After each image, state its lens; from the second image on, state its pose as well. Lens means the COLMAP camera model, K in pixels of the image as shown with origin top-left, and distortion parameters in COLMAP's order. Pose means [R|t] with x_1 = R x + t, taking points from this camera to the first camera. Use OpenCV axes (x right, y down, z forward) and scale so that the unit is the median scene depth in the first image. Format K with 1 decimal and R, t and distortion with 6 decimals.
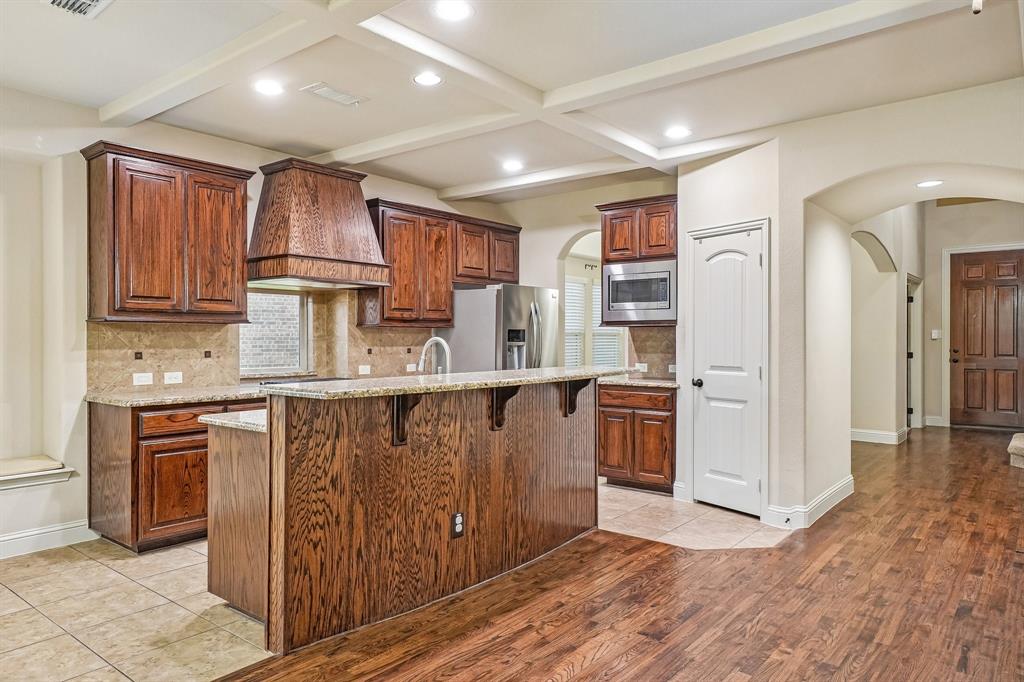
lens RADIAL K [[672.8, 0, 506.6], [0, 672.8, 337.1], [0, 0, 1]] dist [0.010907, 0.002091]
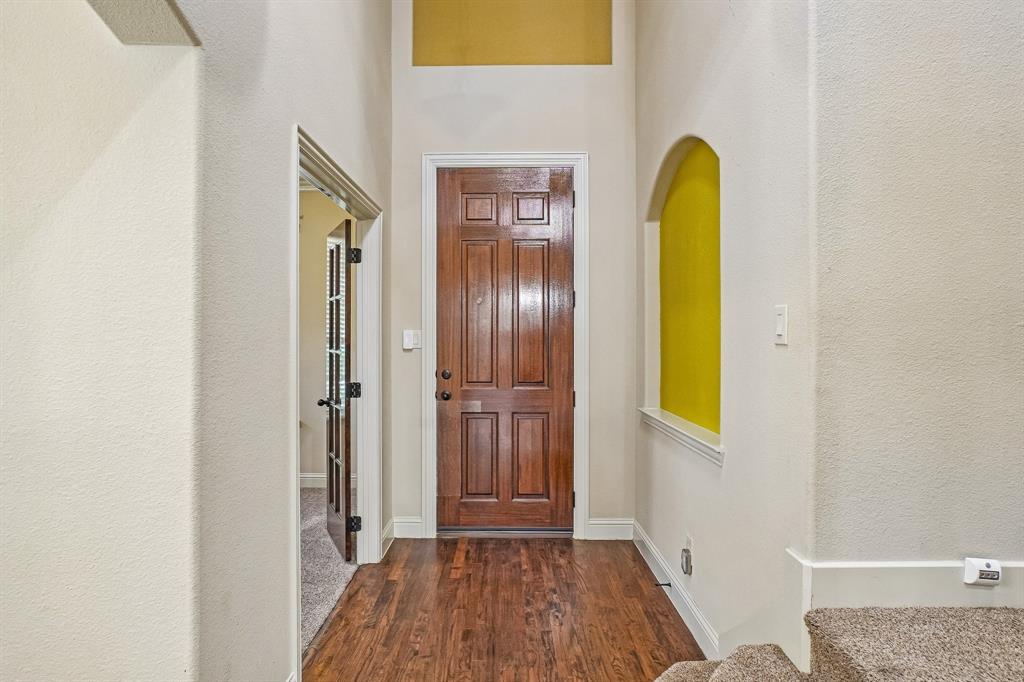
lens RADIAL K [[532.5, 0, 510.0], [0, 532.5, 338.1], [0, 0, 1]] dist [-0.001479, -0.000031]
pose [[0.773637, -0.004522, 0.633613, 0.383547], [0.001959, 0.999987, 0.004745, -0.005049], [-0.633626, -0.002430, 0.773636, 0.567251]]
